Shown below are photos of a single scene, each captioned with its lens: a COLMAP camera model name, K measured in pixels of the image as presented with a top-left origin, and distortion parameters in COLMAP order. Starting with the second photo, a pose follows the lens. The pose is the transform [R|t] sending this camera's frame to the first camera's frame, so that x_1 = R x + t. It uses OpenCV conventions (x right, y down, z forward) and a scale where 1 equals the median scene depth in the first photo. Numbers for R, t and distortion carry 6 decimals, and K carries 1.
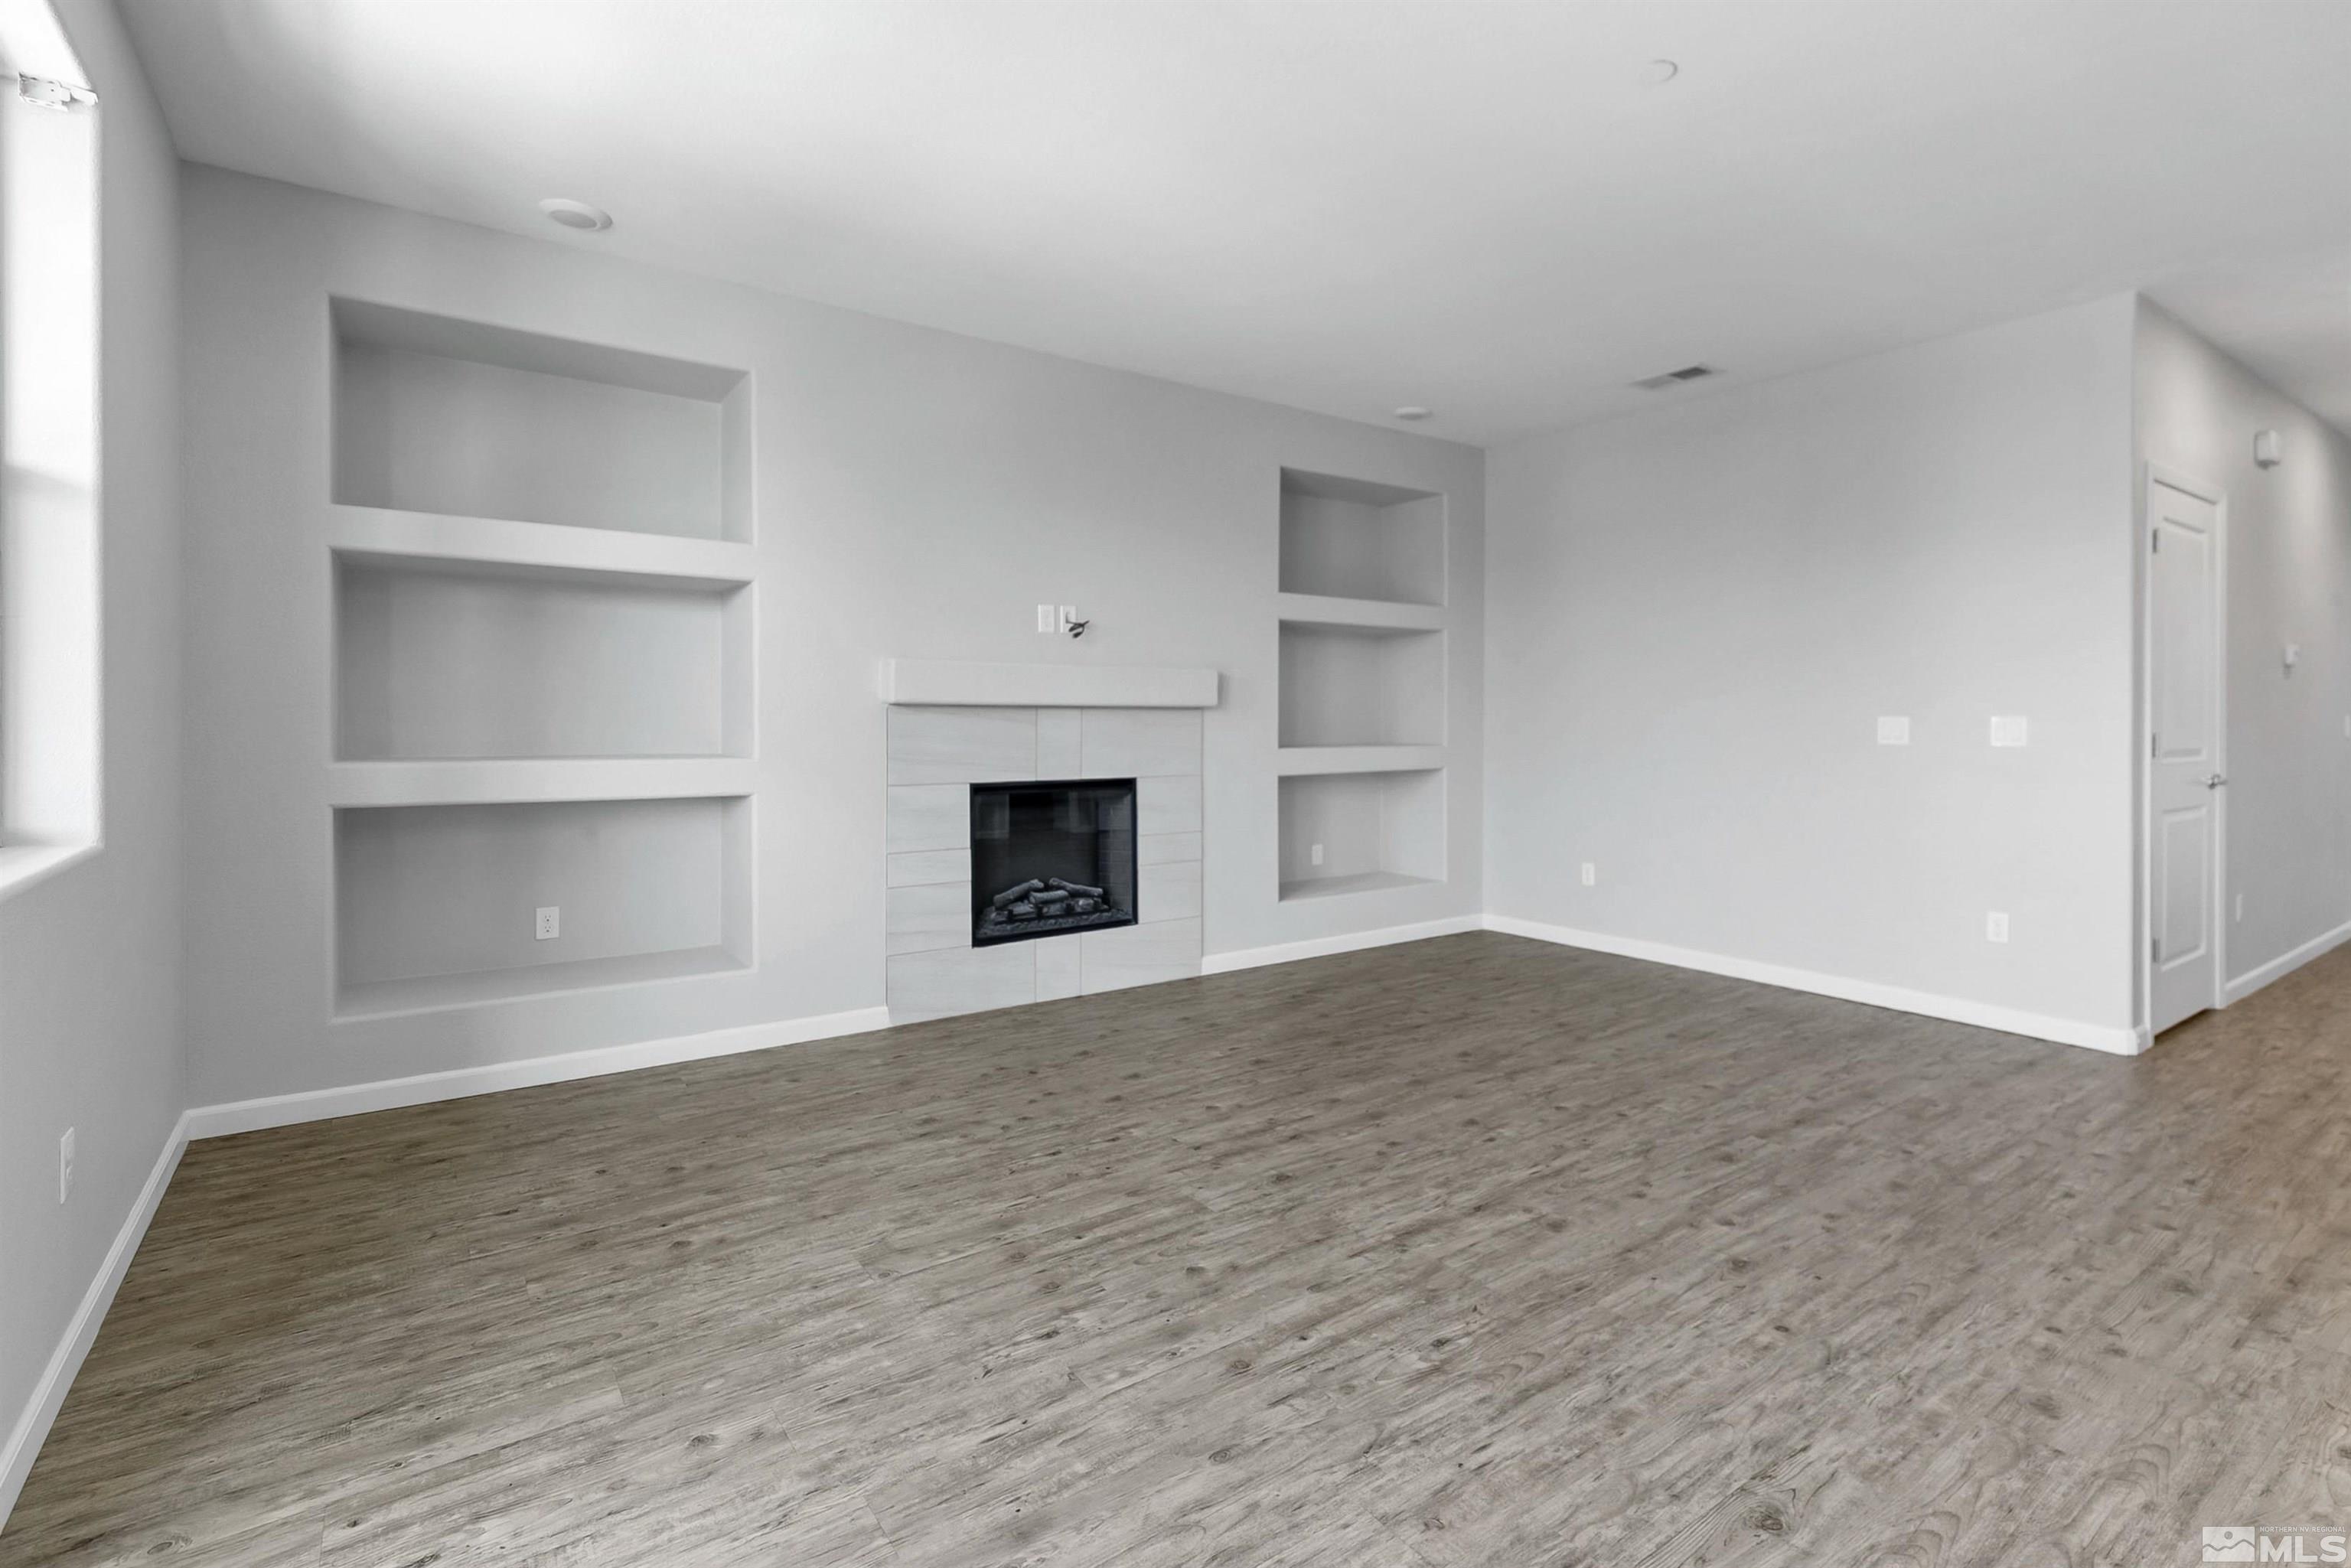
lens RADIAL K [[1085.3, 0, 1241.7], [0, 1085.3, 724.5], [0, 0, 1]] dist [0.005707, 0.000314]
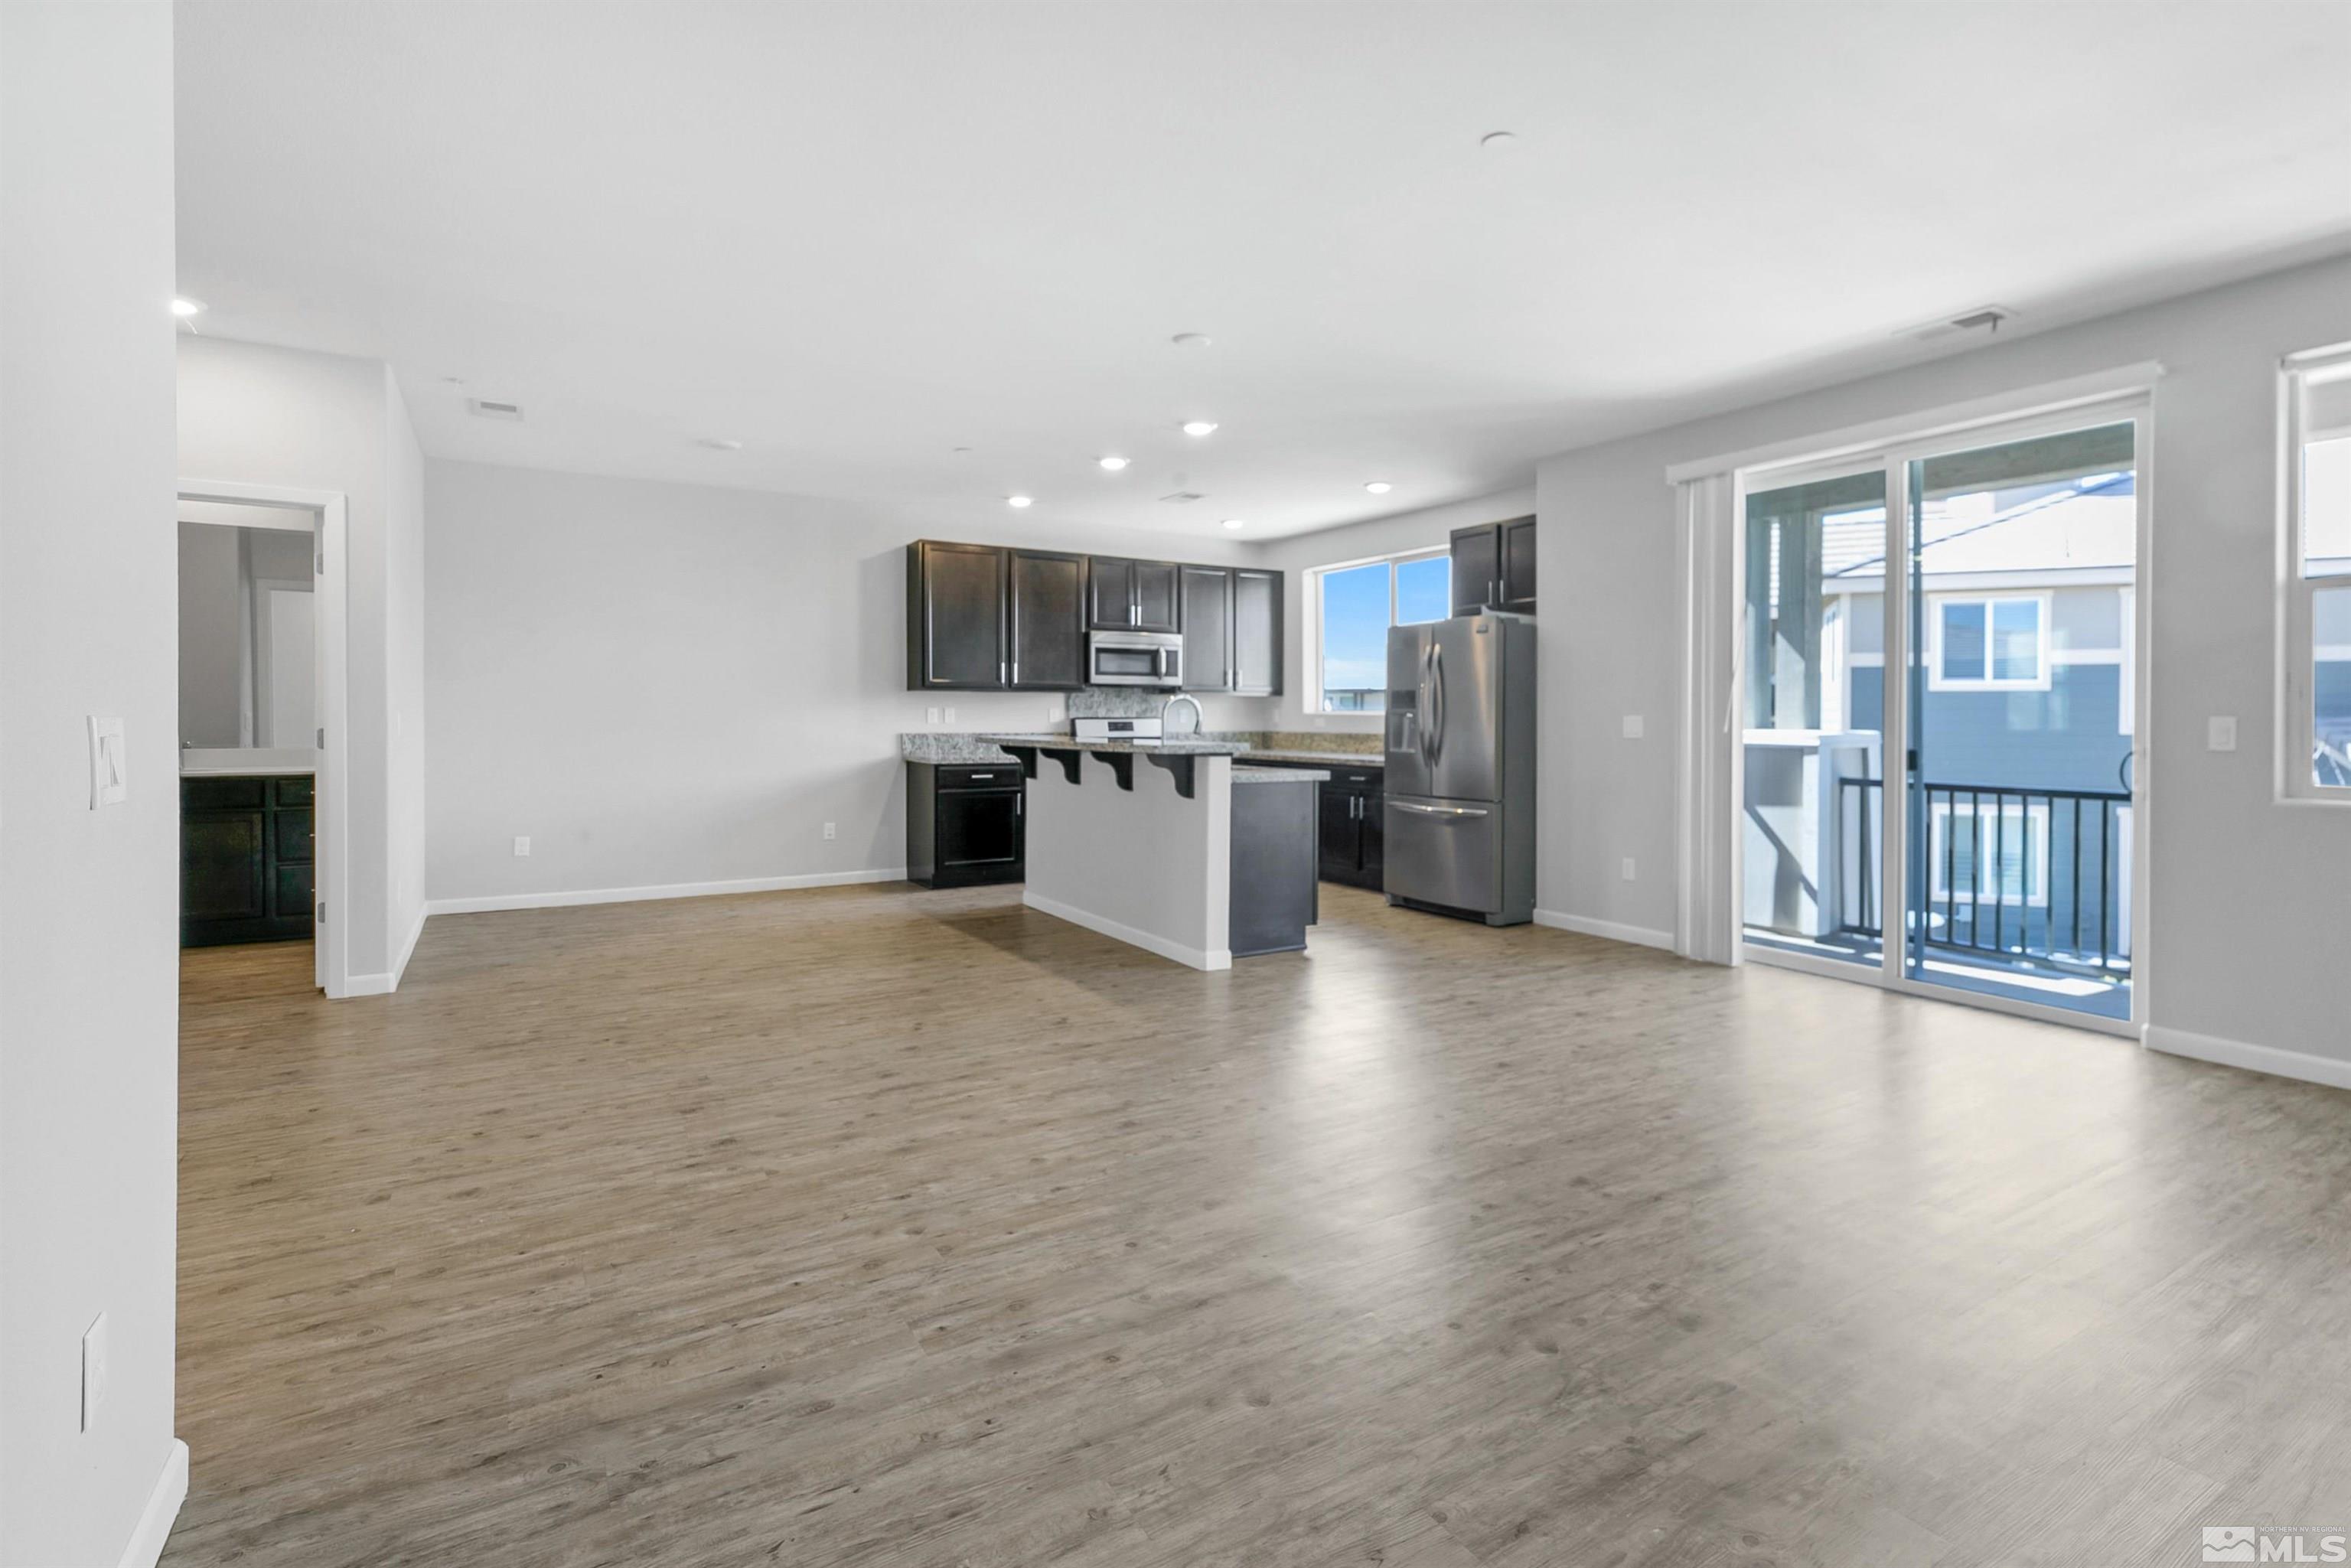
lens RADIAL K [[1110.5, 0, 1254.9], [0, 1110.5, 720.9], [0, 0, 1]] dist [0.016326, -0.010132]
pose [[-0.998431, -0.004327, 0.055827, 0.433141], [-0.004081, 0.999981, 0.004522, -0.002102], [-0.055846, 0.004287, -0.998430, 1.663794]]
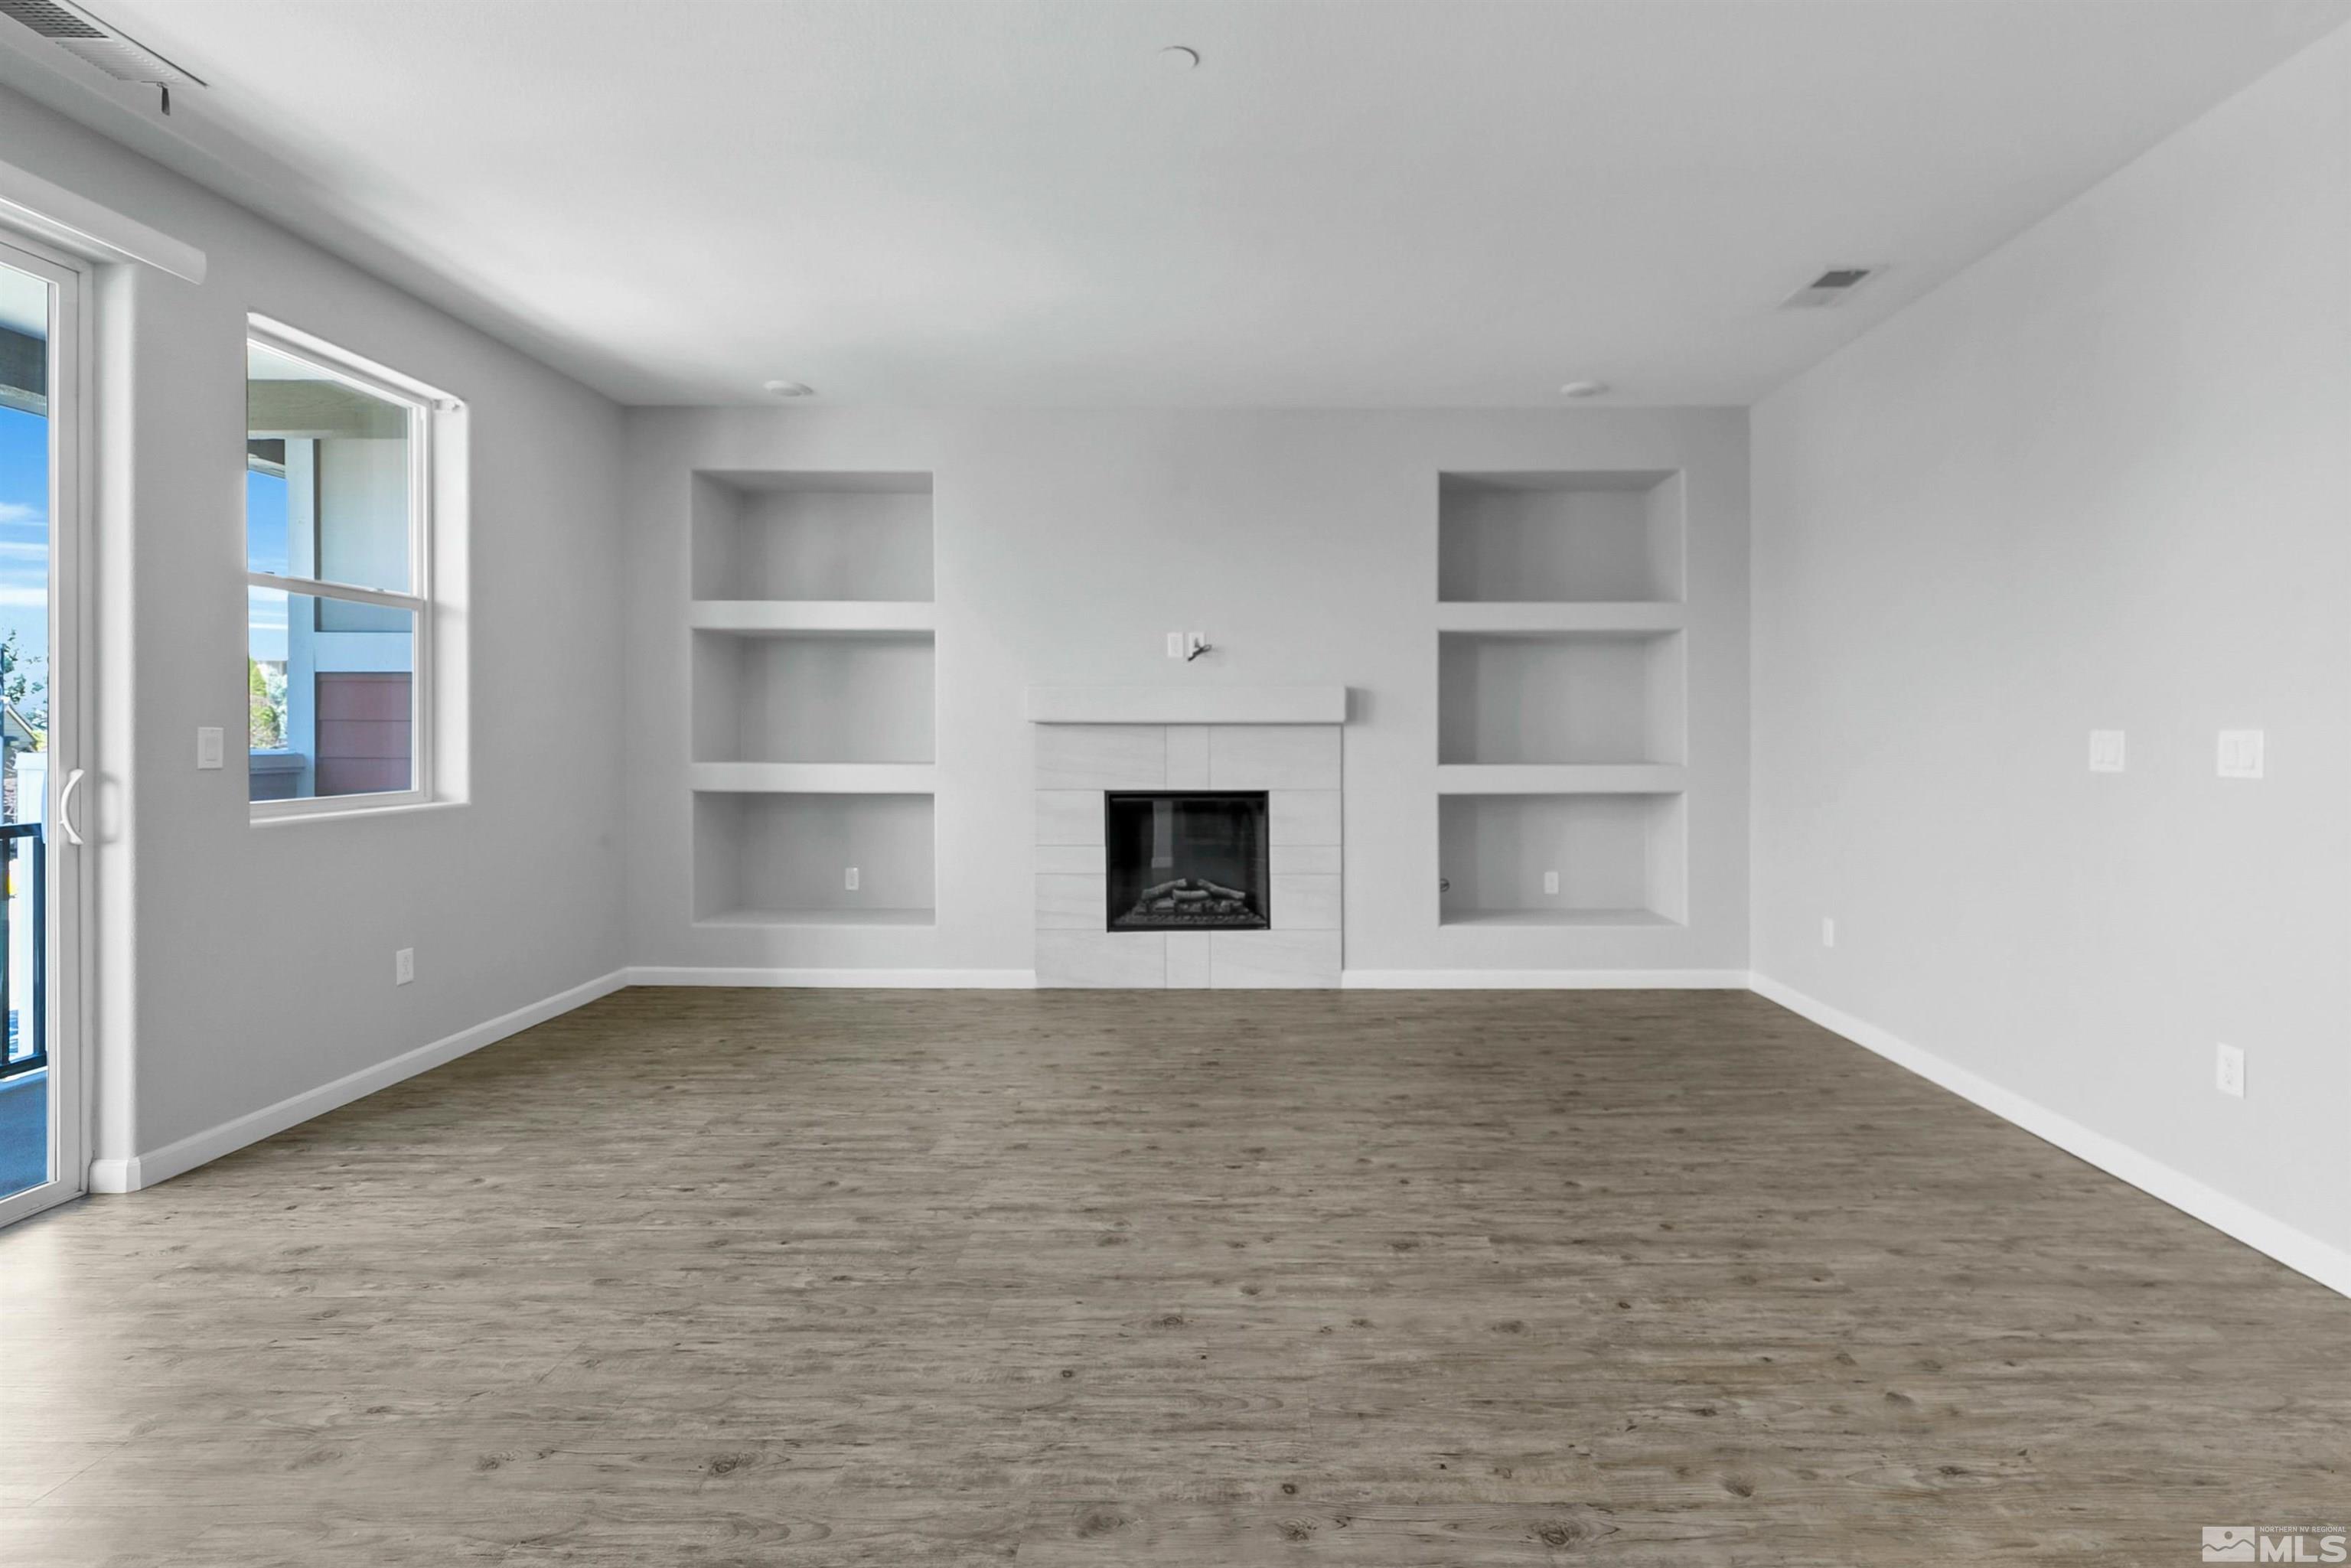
lens RADIAL K [[1079.3, 0, 1259.7], [0, 1079.3, 758.8], [0, 0, 1]] dist [0.004336, 0.000925]
pose [[0.803291, 0.012942, -0.595445, 0.779415], [0.000229, 0.999757, 0.022039, -0.009560], [0.595586, -0.017840, 0.803093, 0.219062]]
